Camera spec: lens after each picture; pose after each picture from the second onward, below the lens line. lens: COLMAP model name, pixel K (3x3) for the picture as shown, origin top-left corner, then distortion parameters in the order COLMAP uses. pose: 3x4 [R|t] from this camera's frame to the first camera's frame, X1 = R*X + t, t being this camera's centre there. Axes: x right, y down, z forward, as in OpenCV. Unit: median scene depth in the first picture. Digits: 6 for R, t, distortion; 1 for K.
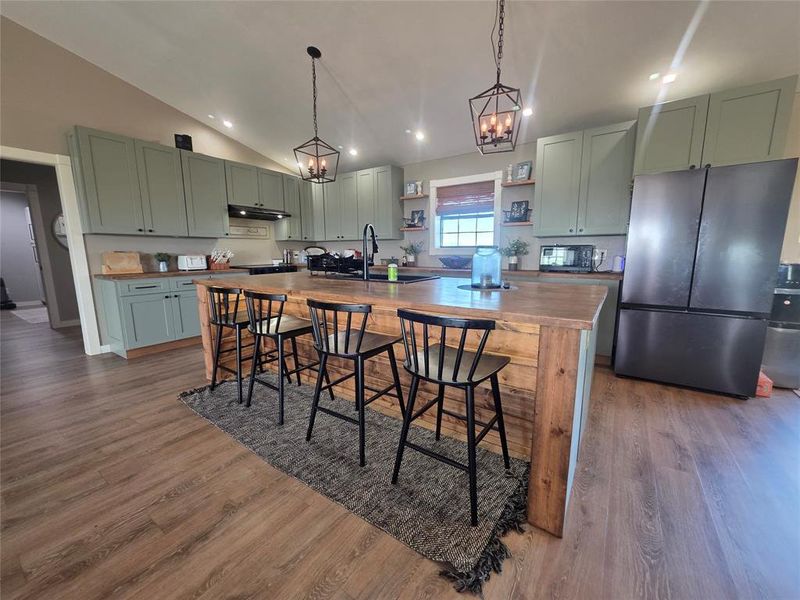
lens RADIAL K [[319.4, 0, 400.0], [0, 319.4, 300.0], [0, 0, 1]] dist [0.001901, 0.000080]
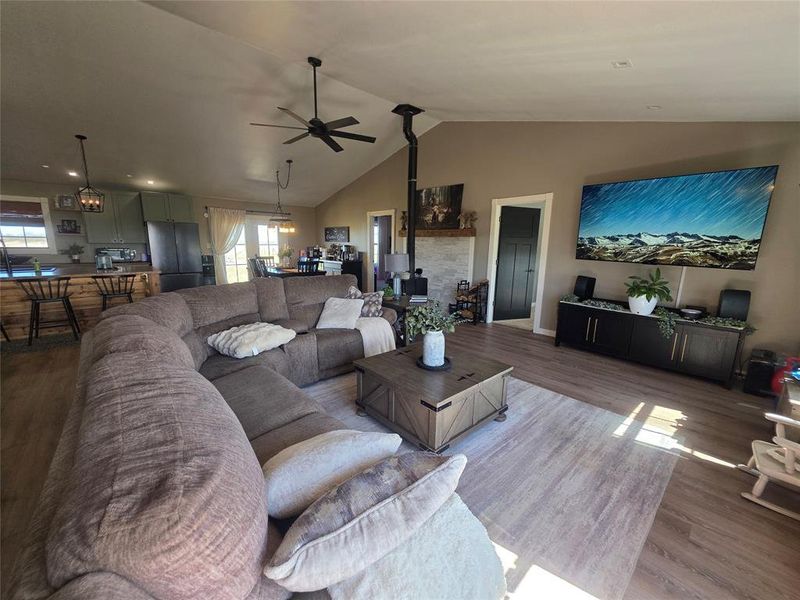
lens RADIAL K [[319.4, 0, 400.0], [0, 319.4, 300.0], [0, 0, 1]] dist [0.001901, 0.000080]
pose [[0.216112, -0.163668, 0.962553, -0.789209], [0.136014, 0.981284, 0.136315, 0.081373], [-0.966848, 0.101461, 0.234329, -0.845385]]
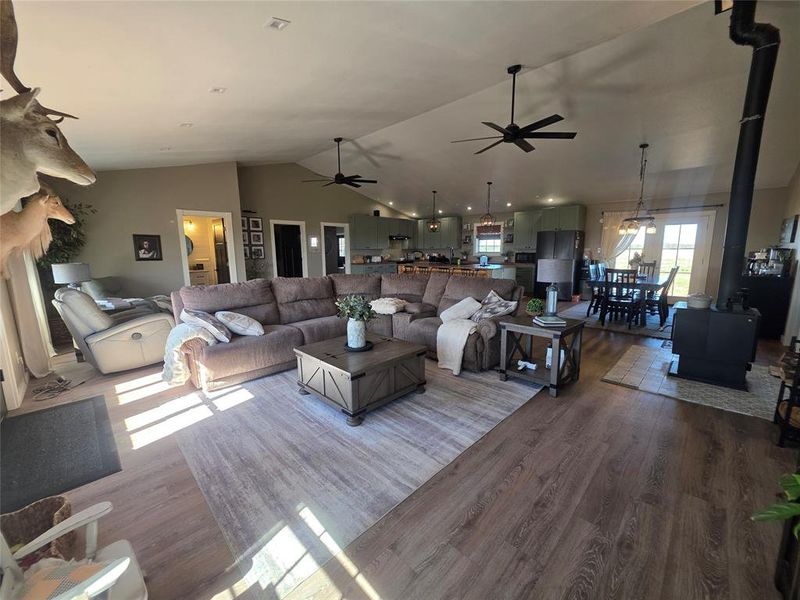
lens RADIAL K [[319.4, 0, 400.0], [0, 319.4, 300.0], [0, 0, 1]] dist [0.001901, 0.000080]
pose [[0.985556, 0.022667, -0.167824, -0.033621], [-0.021301, 0.999724, 0.009940, 0.172160], [0.168003, -0.006222, 0.985767, -1.423220]]
